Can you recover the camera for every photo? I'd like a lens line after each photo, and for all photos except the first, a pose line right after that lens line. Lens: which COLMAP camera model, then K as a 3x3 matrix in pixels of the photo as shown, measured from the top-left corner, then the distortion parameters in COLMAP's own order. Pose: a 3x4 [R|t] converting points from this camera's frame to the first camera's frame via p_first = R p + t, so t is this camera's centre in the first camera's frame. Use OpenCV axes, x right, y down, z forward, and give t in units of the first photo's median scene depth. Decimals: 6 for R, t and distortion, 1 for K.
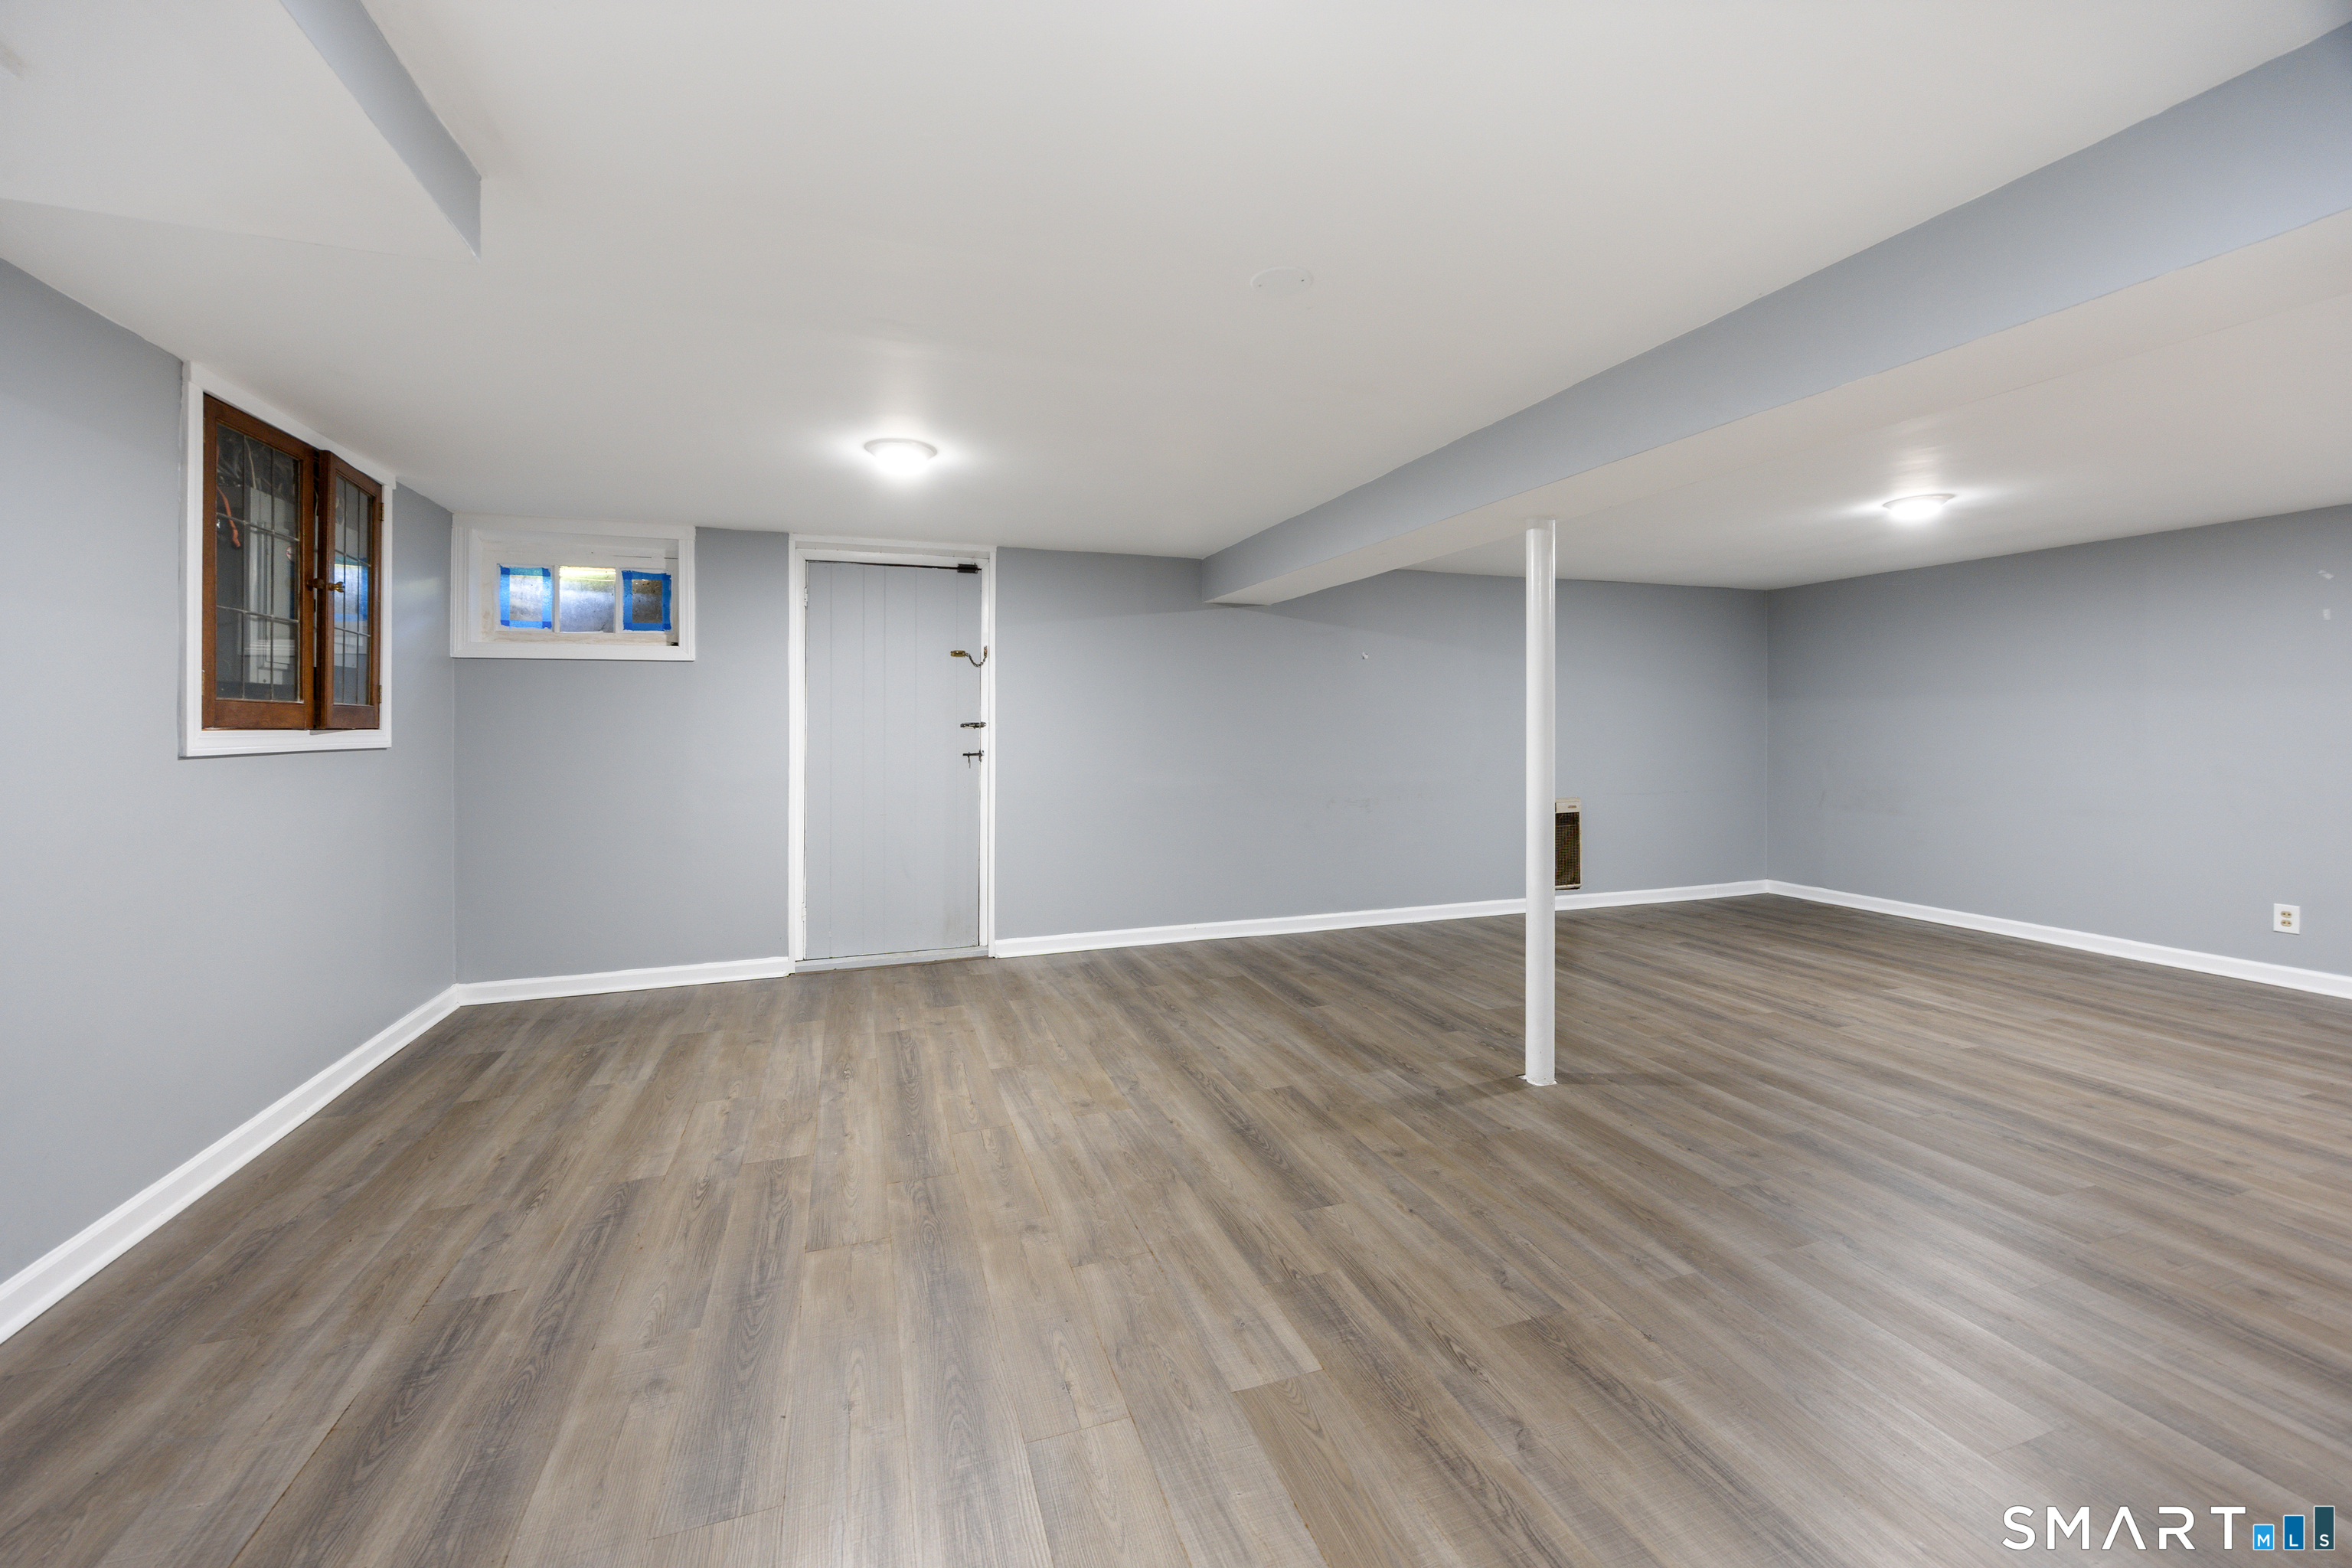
lens RADIAL K [[934.0, 0, 1176.0], [0, 934.0, 711.3], [0, 0, 1]] dist [-0.000326, 0.000216]
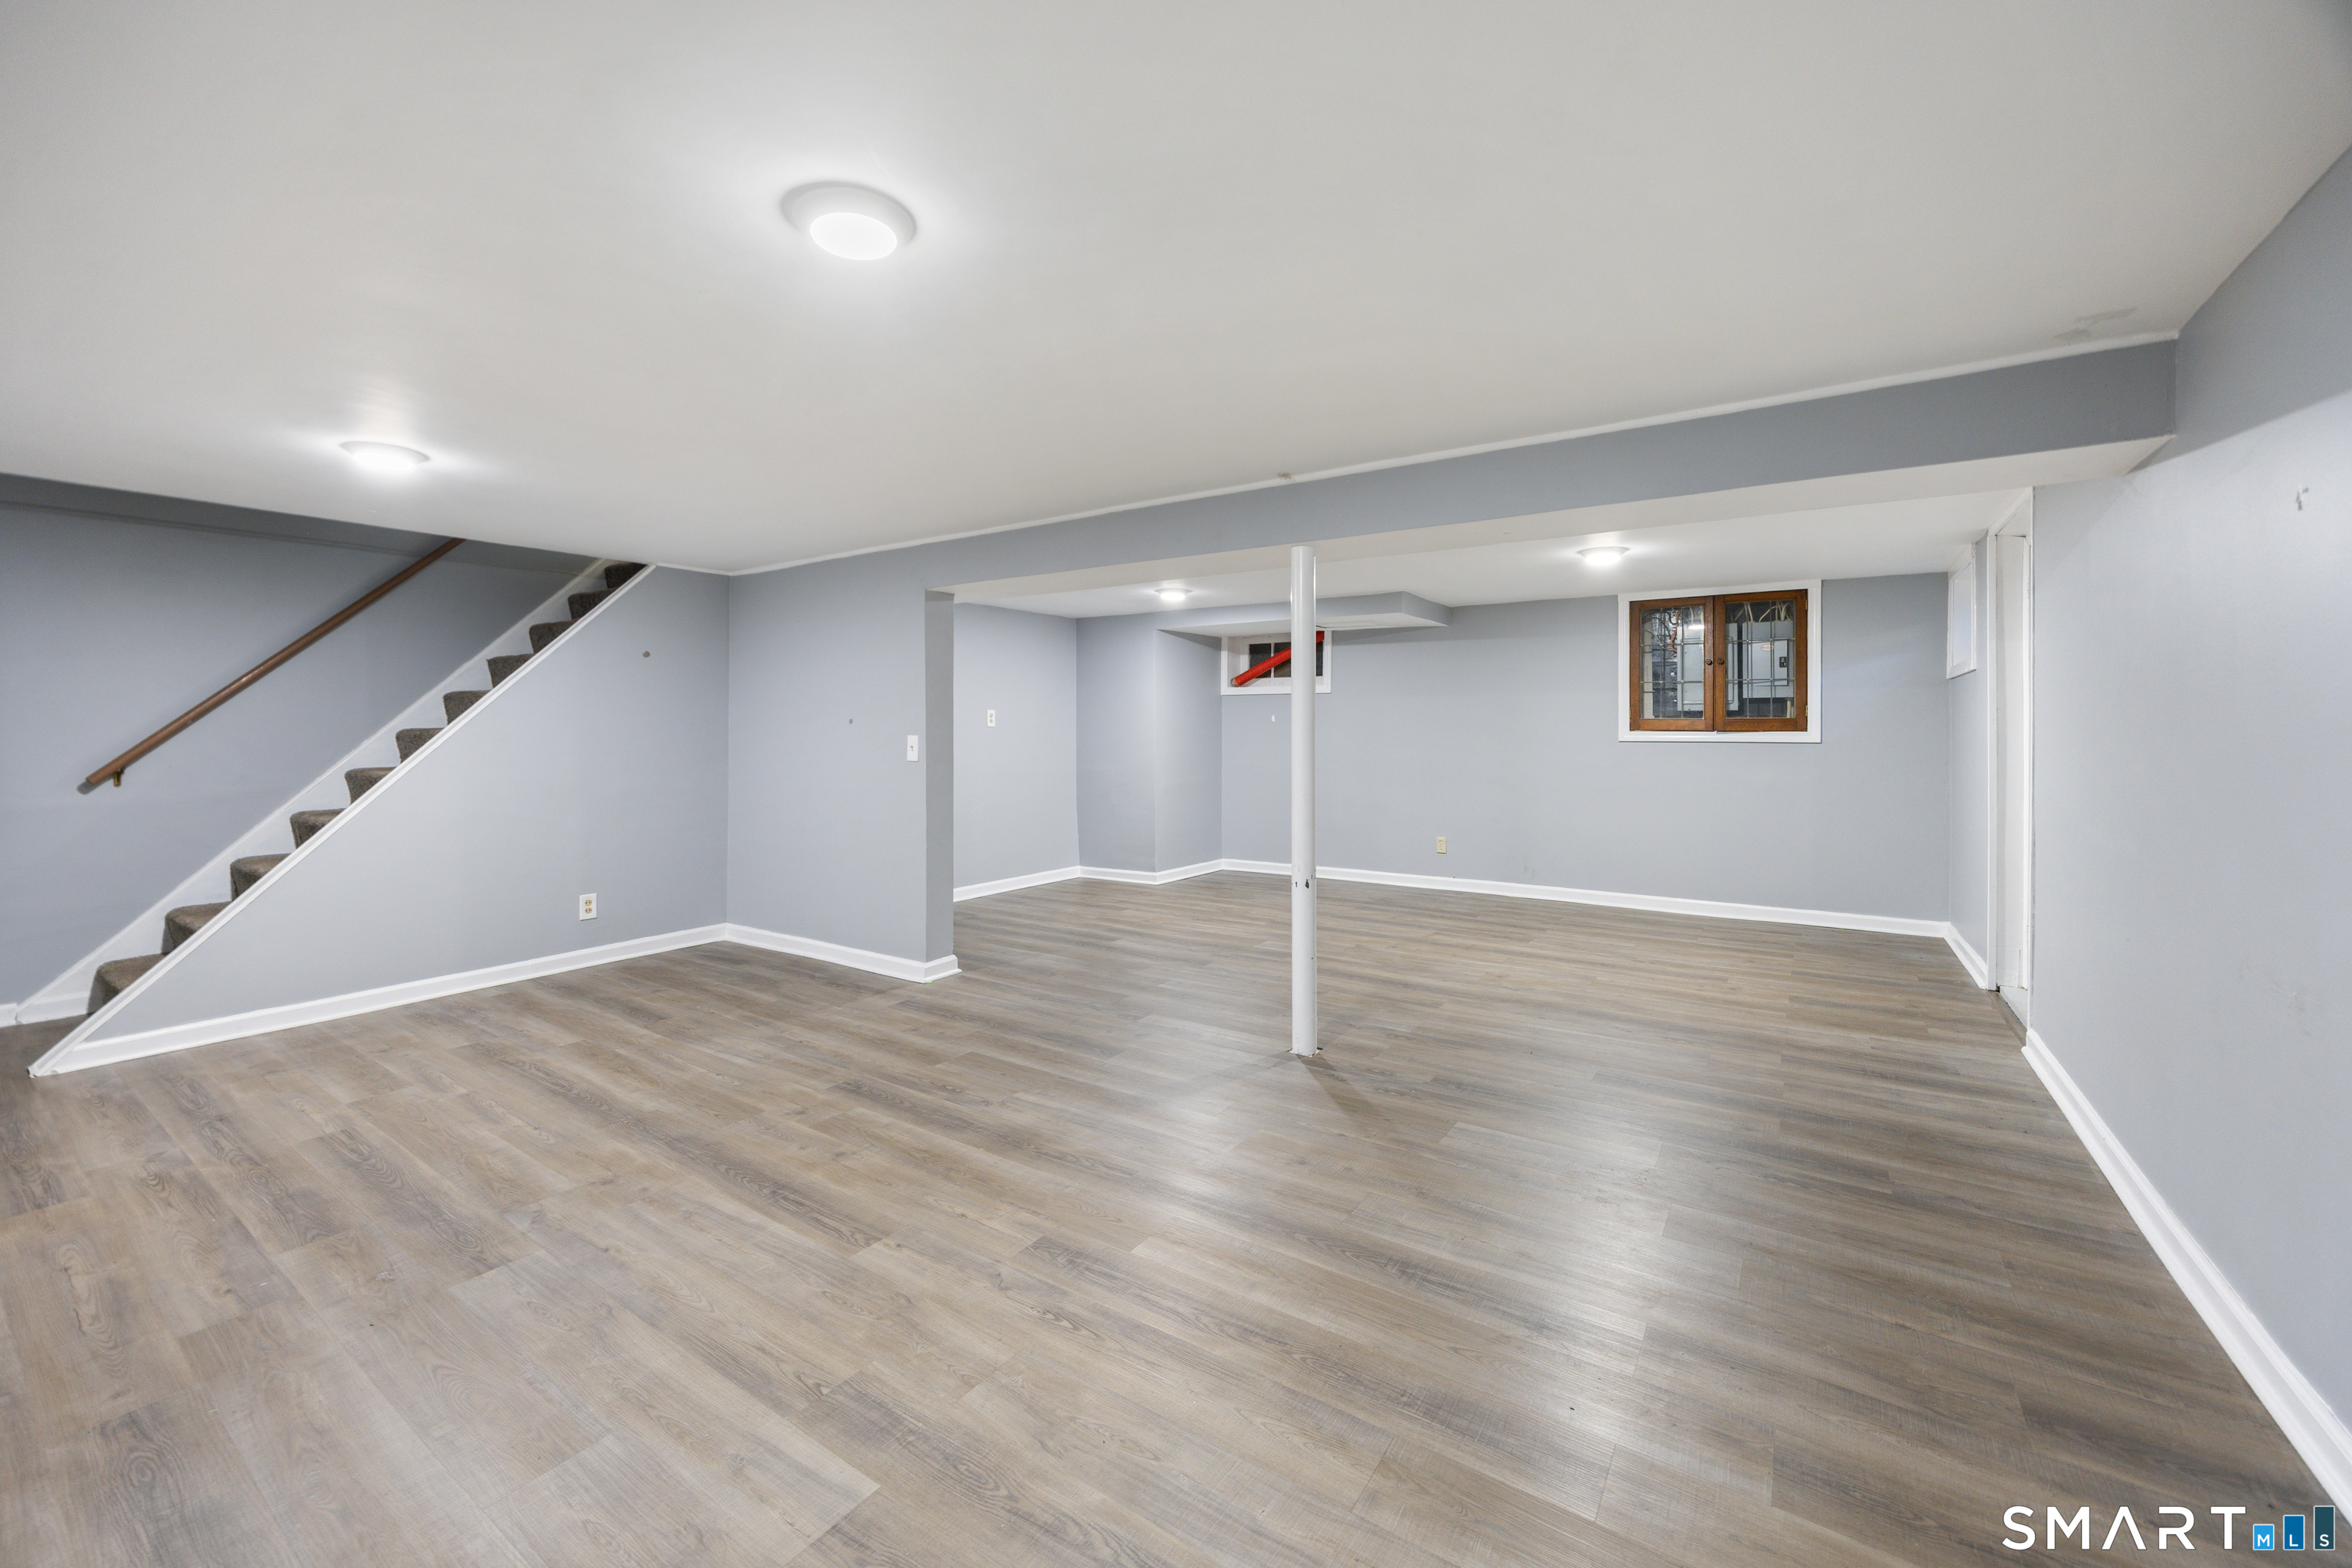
lens RADIAL K [[920.5, 0, 1172.3], [0, 920.5, 716.3], [0, 0, 1]] dist [-0.002307, -0.000407]
pose [[-0.807913, -0.002821, -0.589296, 1.163715], [0.015542, 0.999539, -0.026093, 0.019635], [0.589097, -0.030239, -0.807496, 1.803300]]
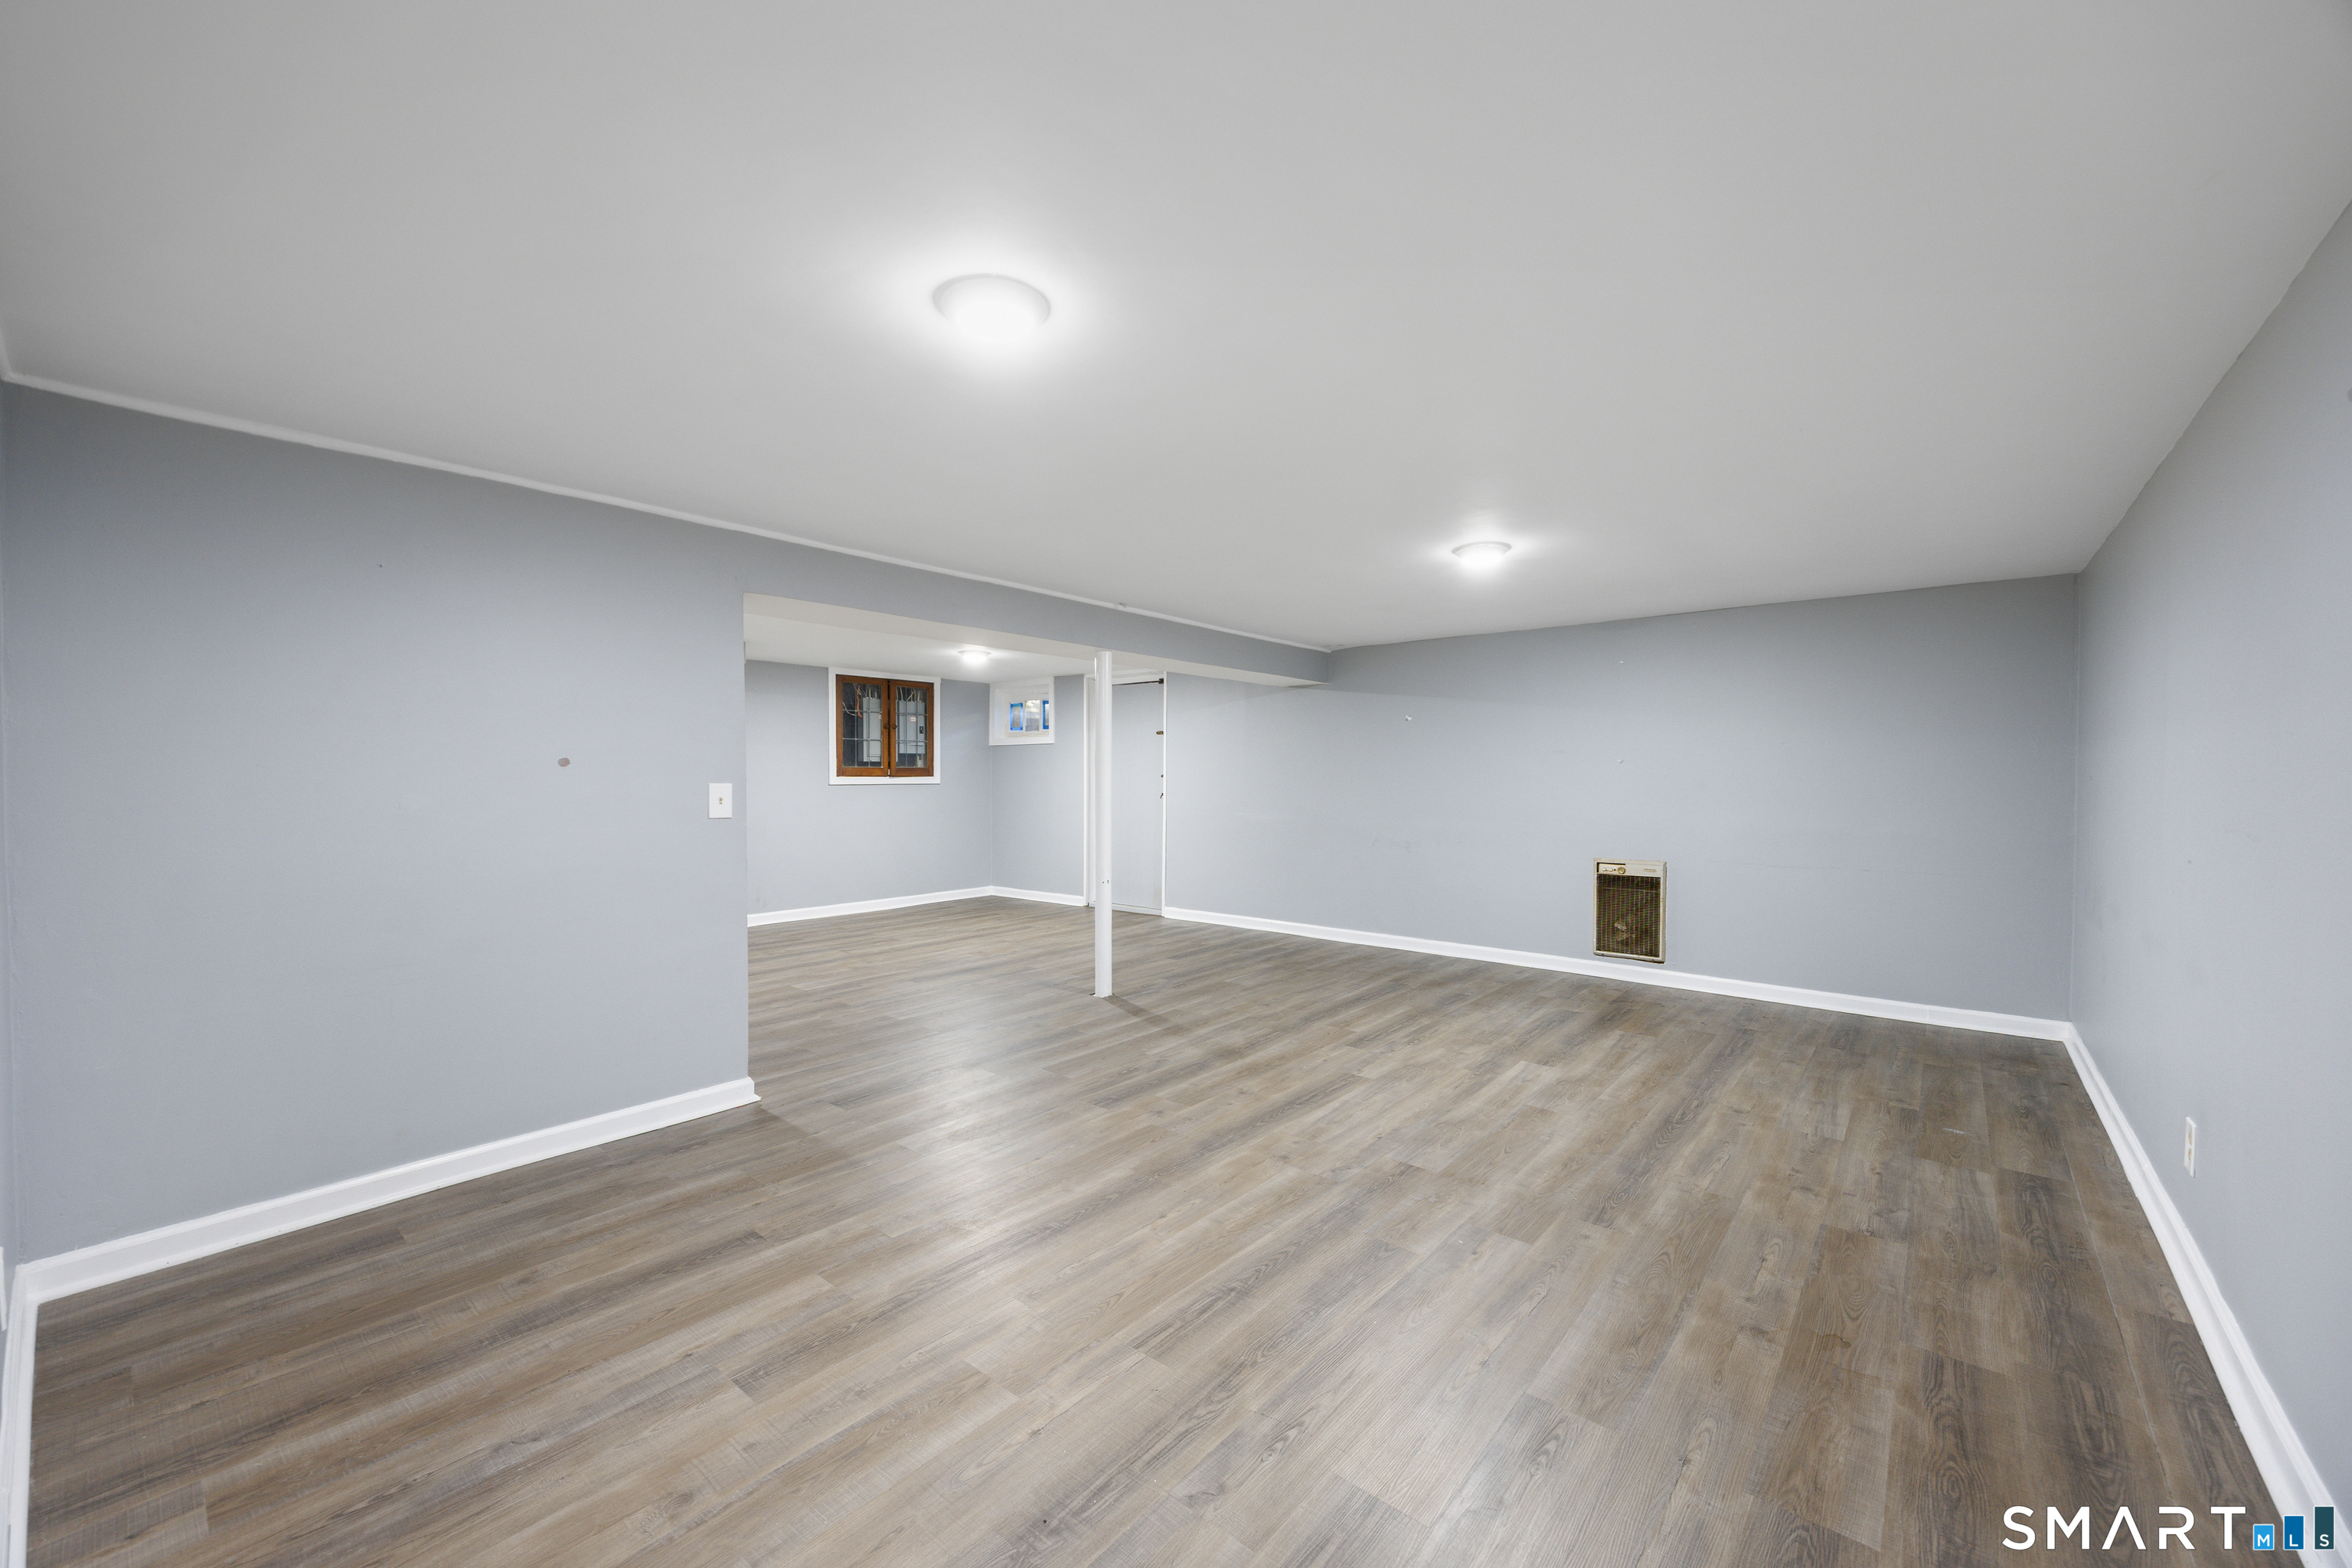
lens RADIAL K [[927.3, 0, 1172.8], [0, 927.3, 760.1], [0, 0, 1]] dist [-0.000174, 0.000095]
pose [[0.505534, -0.008011, -0.862769, 1.855770], [0.011153, 0.999934, -0.002750, -0.012515], [0.862735, -0.008233, 0.505590, 0.285588]]
